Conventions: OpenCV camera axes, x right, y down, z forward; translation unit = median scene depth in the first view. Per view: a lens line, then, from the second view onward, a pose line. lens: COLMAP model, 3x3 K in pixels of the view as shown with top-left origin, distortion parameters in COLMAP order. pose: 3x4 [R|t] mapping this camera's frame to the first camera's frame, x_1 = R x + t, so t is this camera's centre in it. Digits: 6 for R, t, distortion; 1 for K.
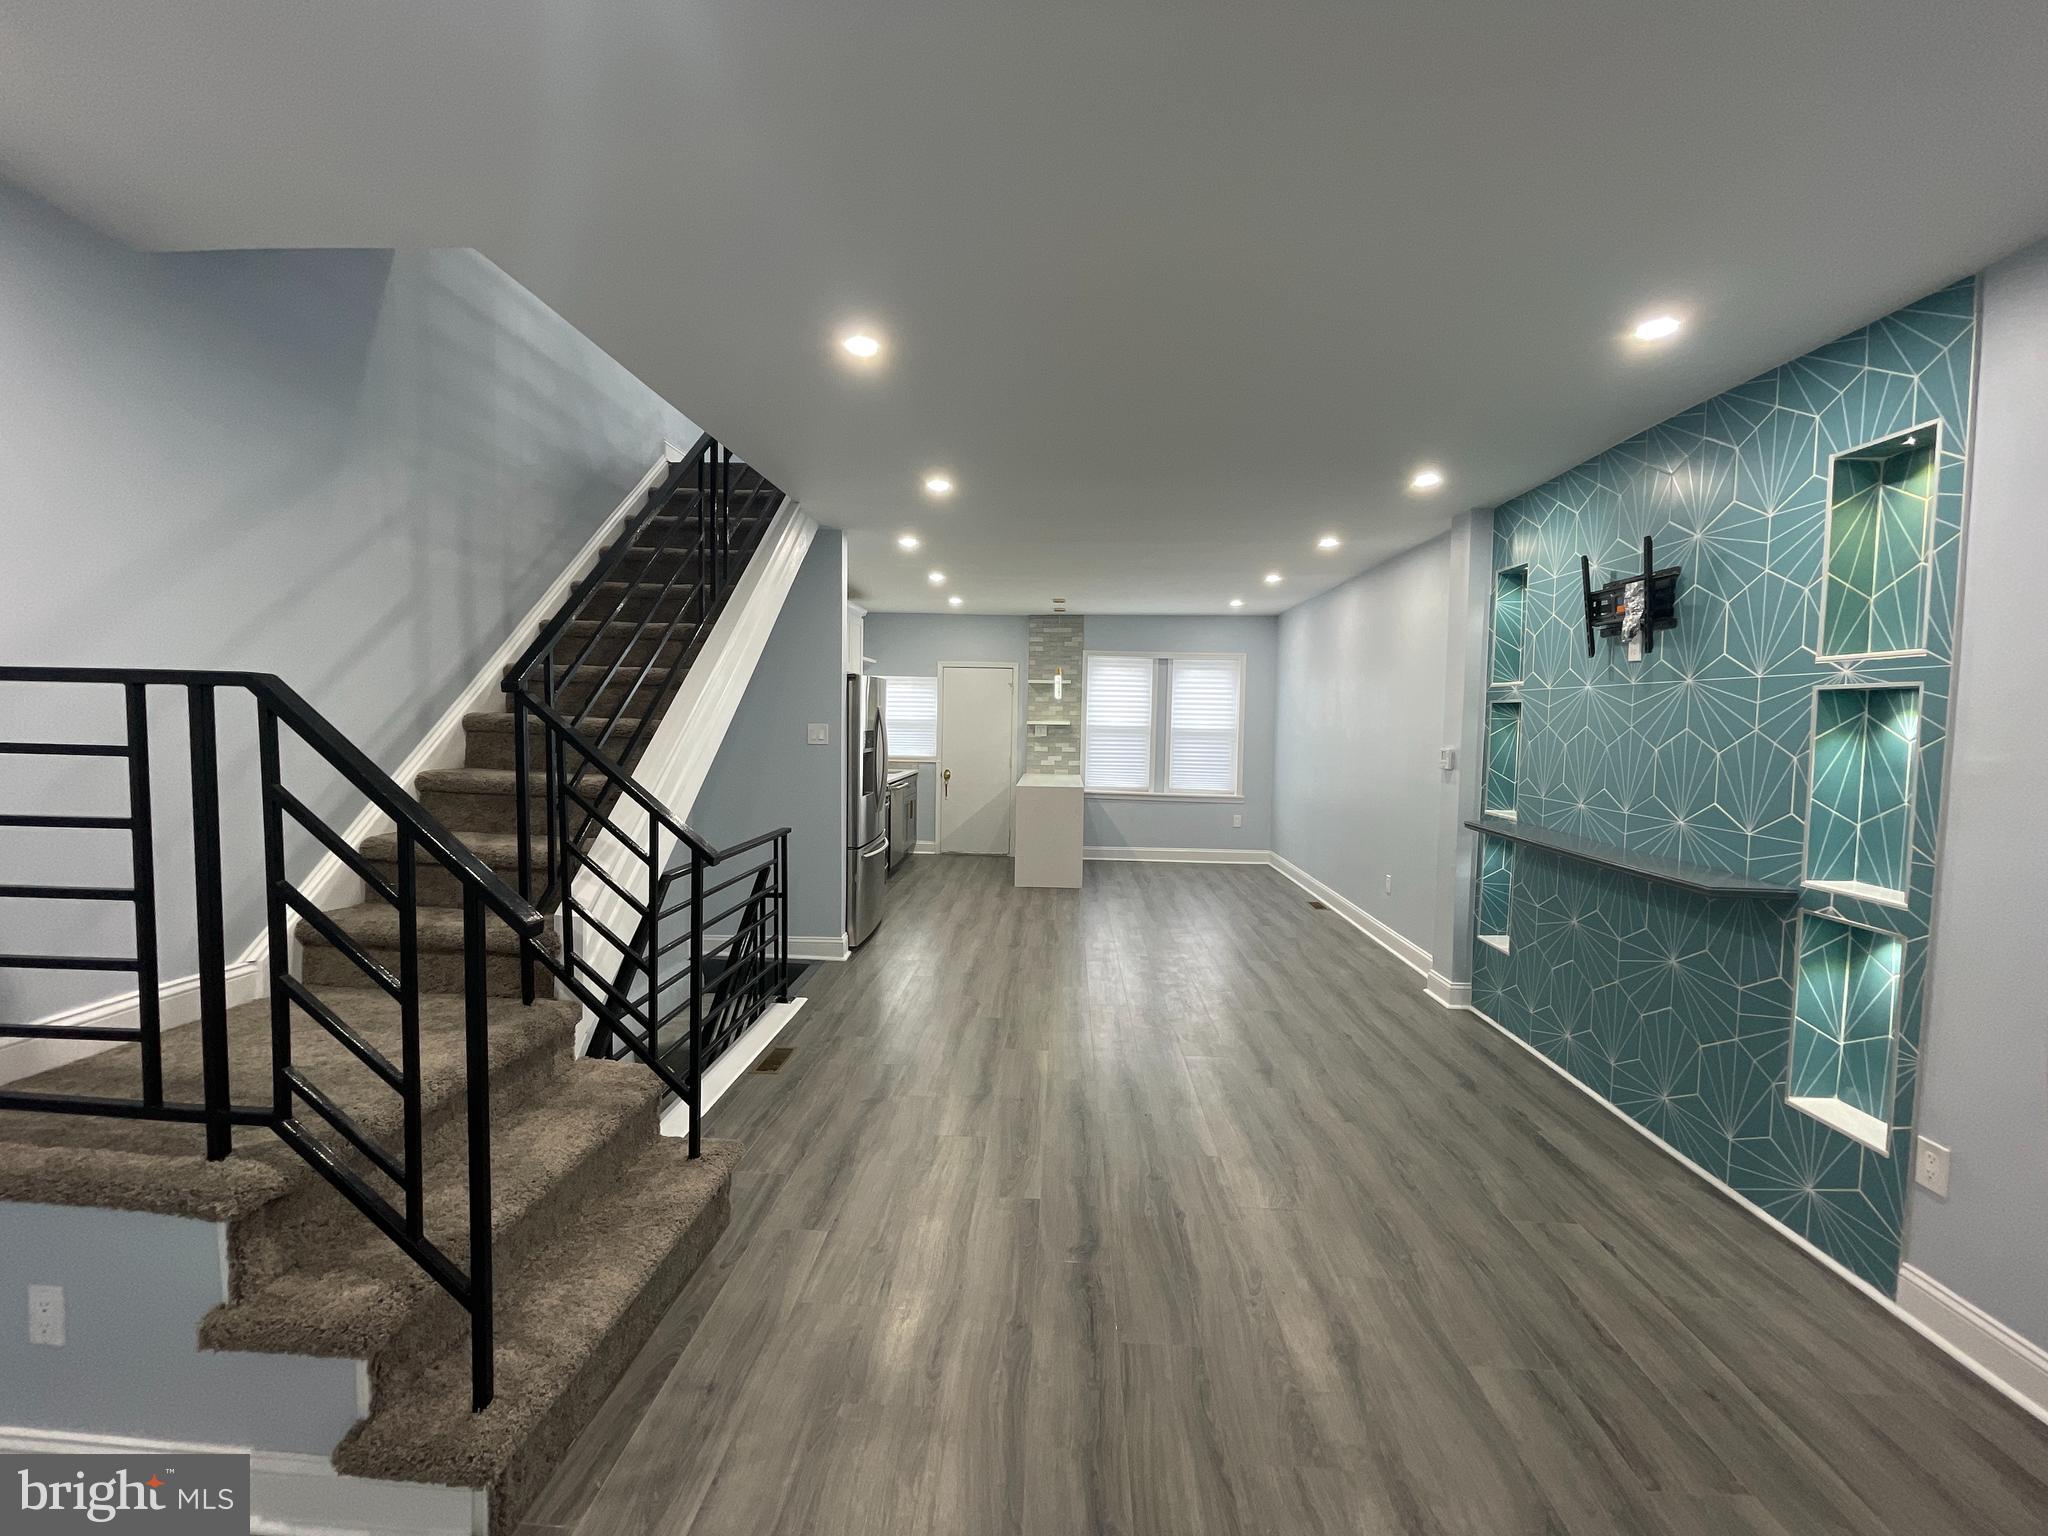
lens RADIAL K [[830.1, 0, 1017.2], [0, 830.1, 760.9], [0, 0, 1]] dist [0.000621, -0.001415]
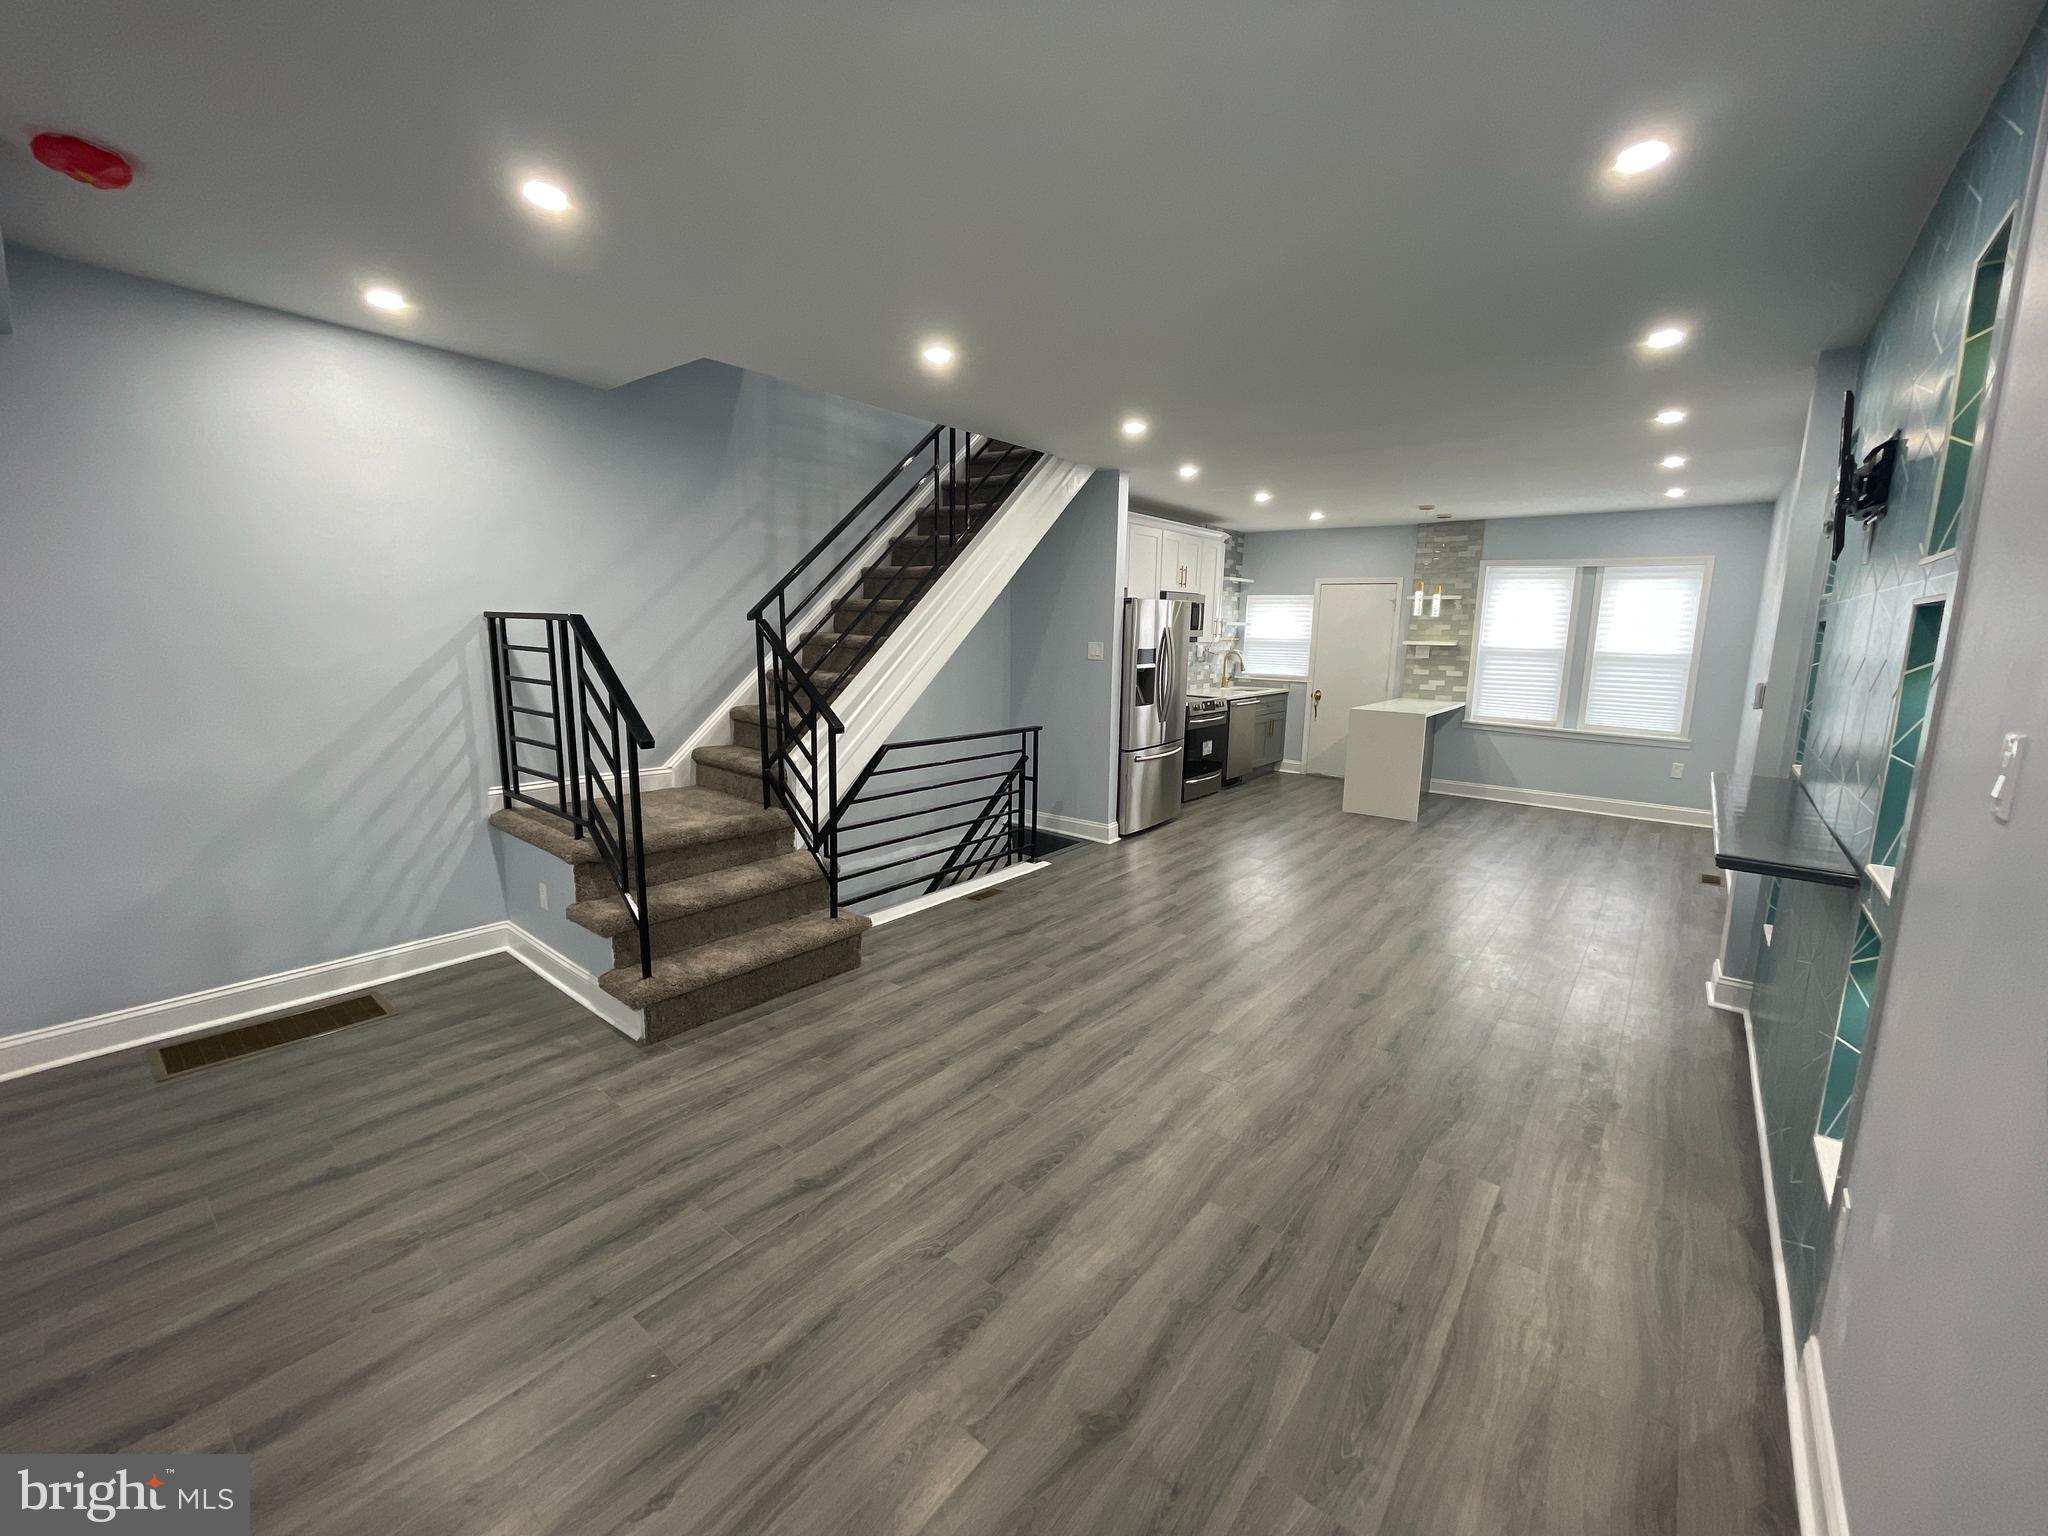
lens RADIAL K [[830.1, 0, 1019.2], [0, 830.1, 757.7], [0, 0, 1]] dist [0.000621, -0.001415]
pose [[0.811965, 0.090894, -0.576586, 0.362115], [-0.036114, 0.993732, 0.105797, -0.001670], [0.582588, -0.065081, 0.810158, -0.023160]]
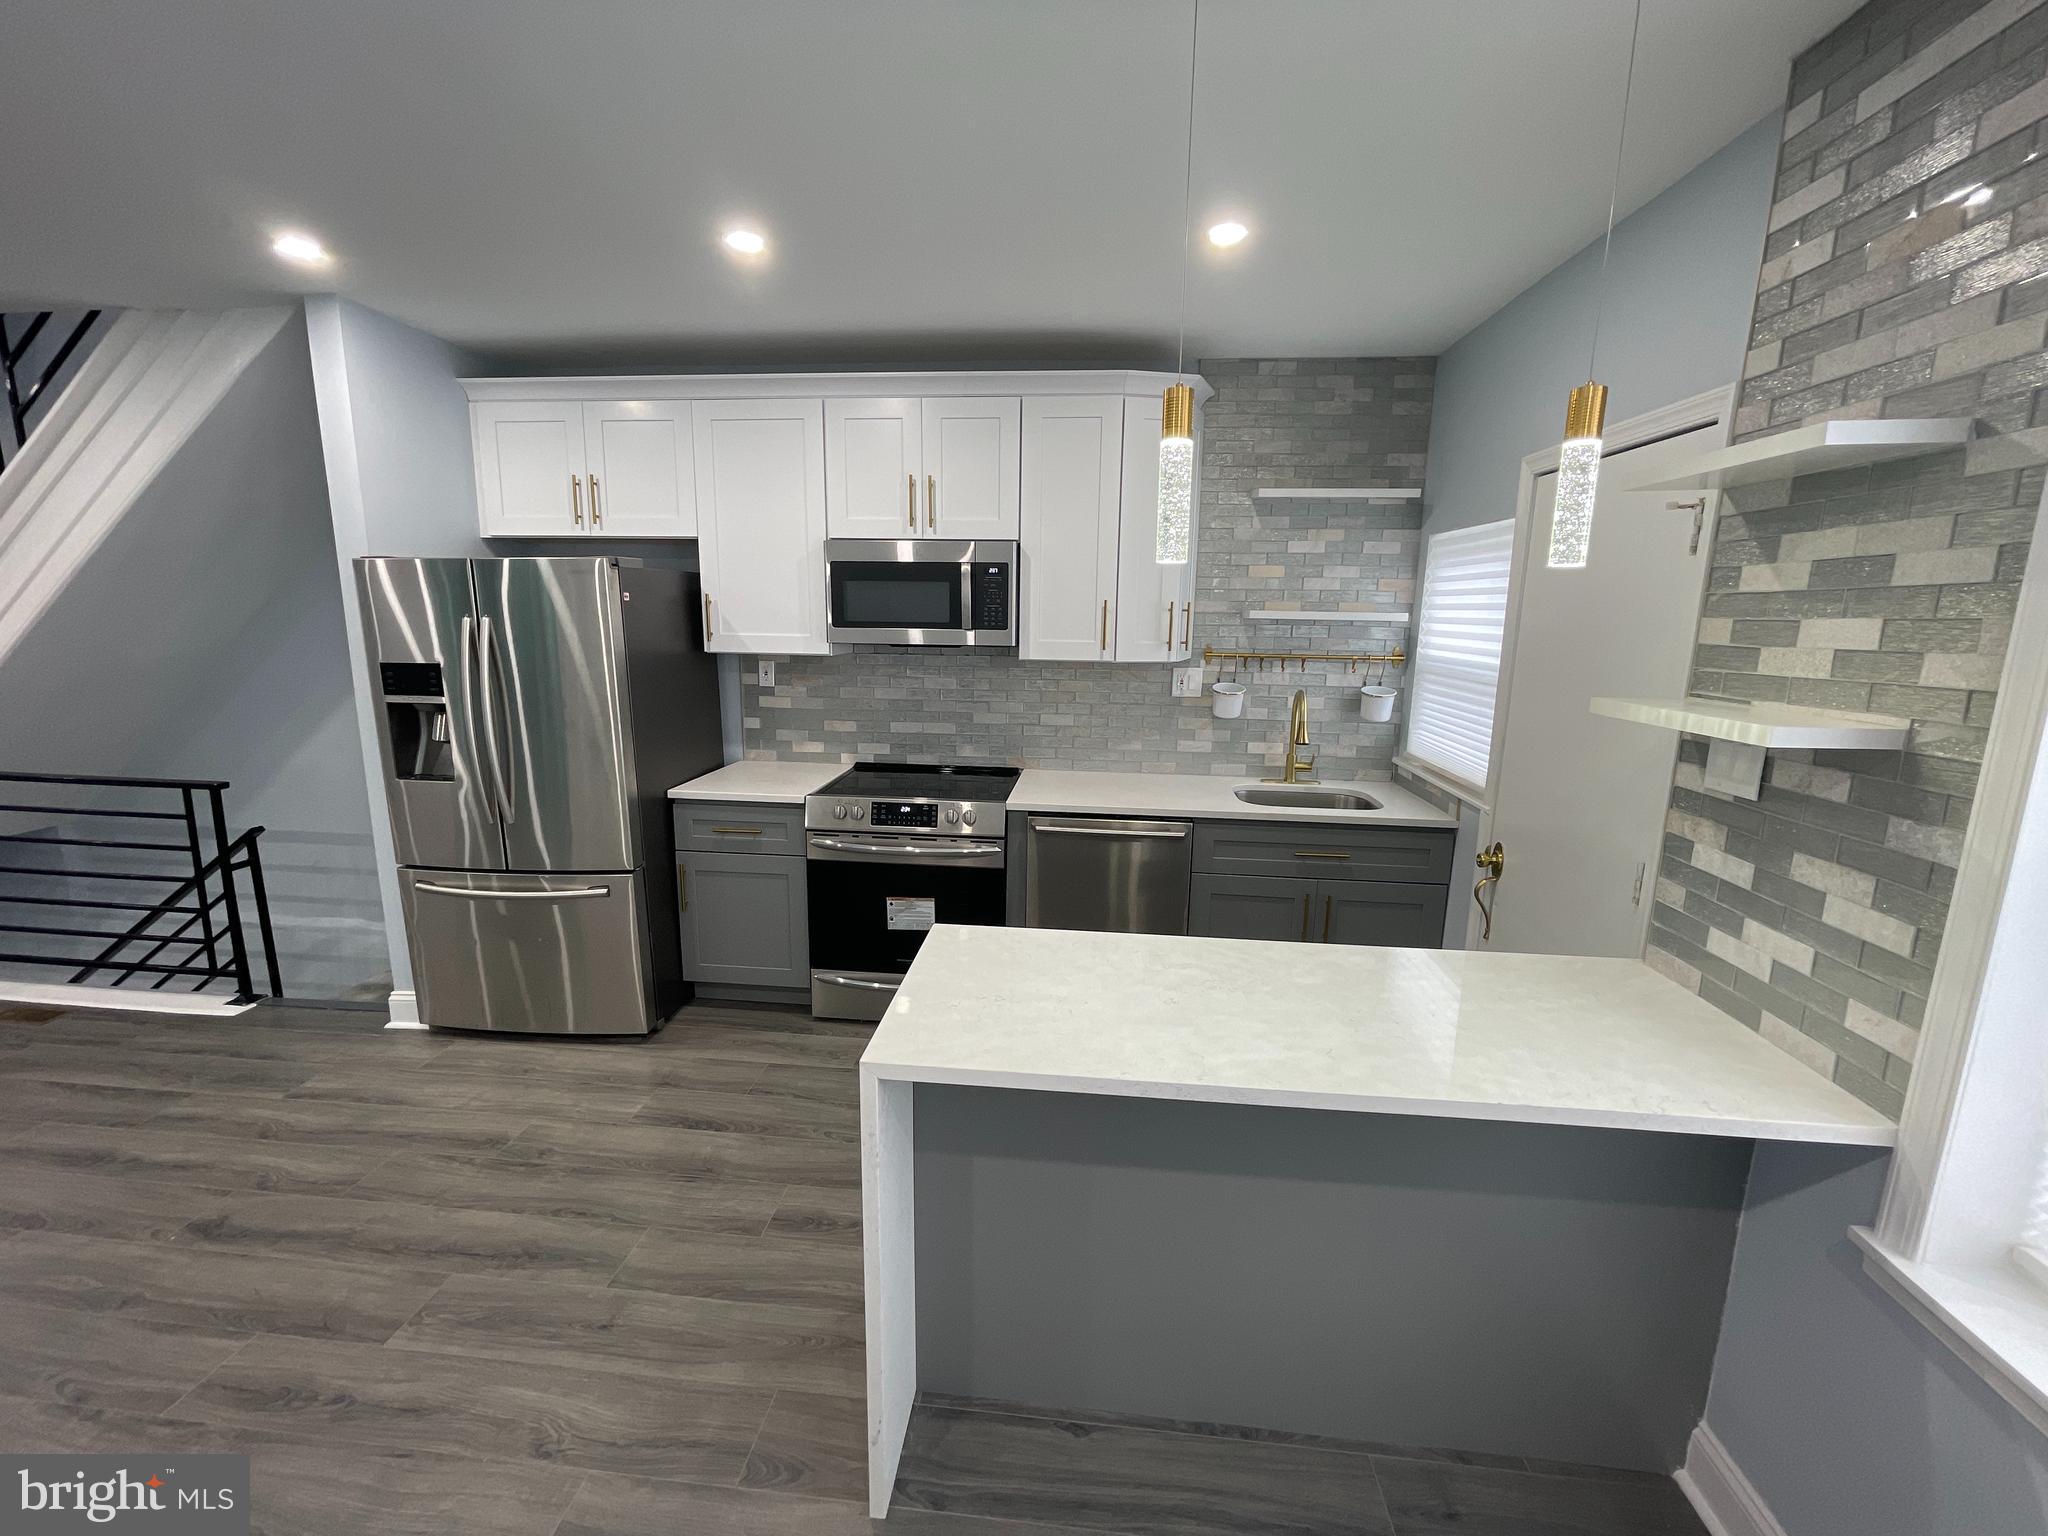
lens RADIAL K [[830.1, 0, 1020.9], [0, 830.1, 761.3], [0, 0, 1]] dist [0.000621, -0.001415]
pose [[-0.042852, 0.165899, -0.985211, 0.359888], [-0.069077, 0.983265, 0.168576, -0.097125], [0.996691, 0.075279, -0.030676, 1.497007]]
